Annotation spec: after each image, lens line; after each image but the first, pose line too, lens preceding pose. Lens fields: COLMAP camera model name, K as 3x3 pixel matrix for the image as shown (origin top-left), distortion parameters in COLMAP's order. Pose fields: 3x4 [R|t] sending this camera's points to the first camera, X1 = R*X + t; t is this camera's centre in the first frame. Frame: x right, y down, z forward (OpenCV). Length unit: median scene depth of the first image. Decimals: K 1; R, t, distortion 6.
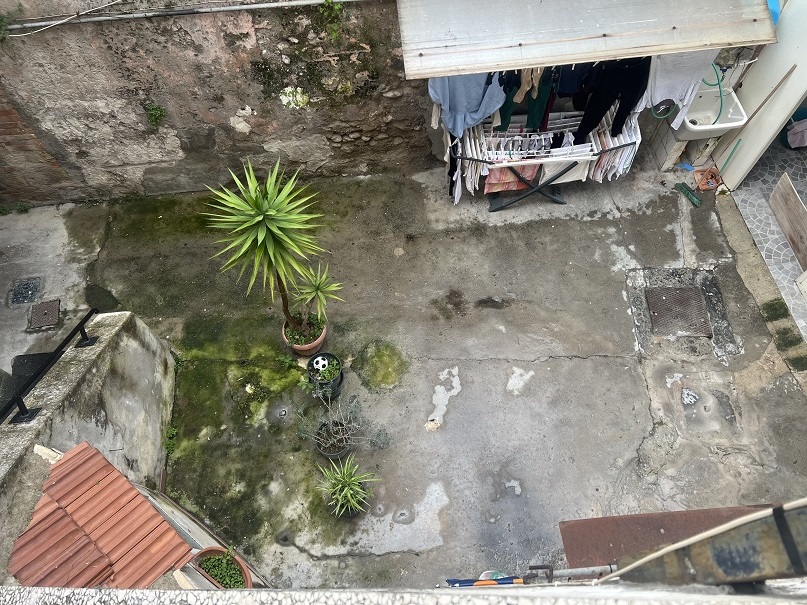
lens RADIAL K [[612.0, 0, 404.6], [0, 612.0, 300.2], [0, 0, 1]] dist [0.047735, -0.046696]
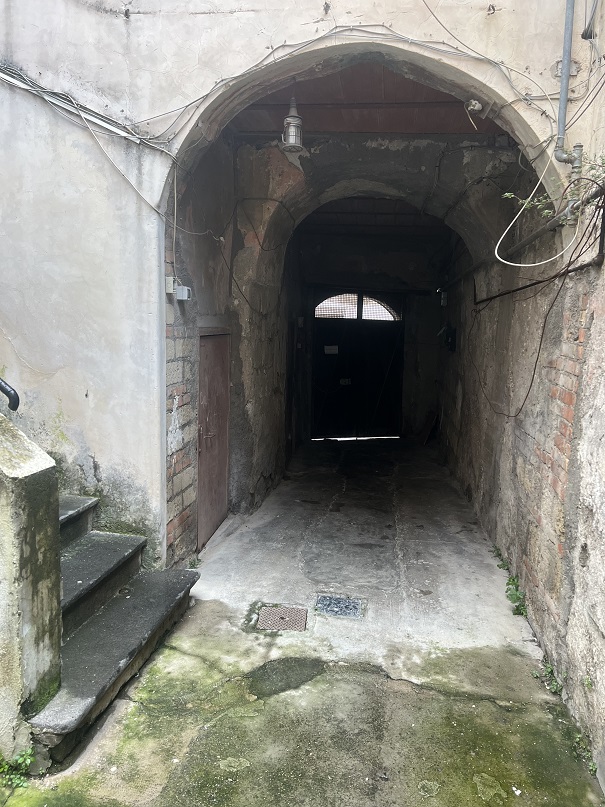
lens RADIAL K [[612.0, 0, 310.6], [0, 612.0, 401.3], [0, 0, 1]] dist [0.047735, -0.046696]
pose [[-0.260744, 0.133968, -0.956068, -0.081062], [-0.866952, 0.403212, 0.292940, -0.238810], [0.424743, 0.905247, 0.011008, 0.817204]]
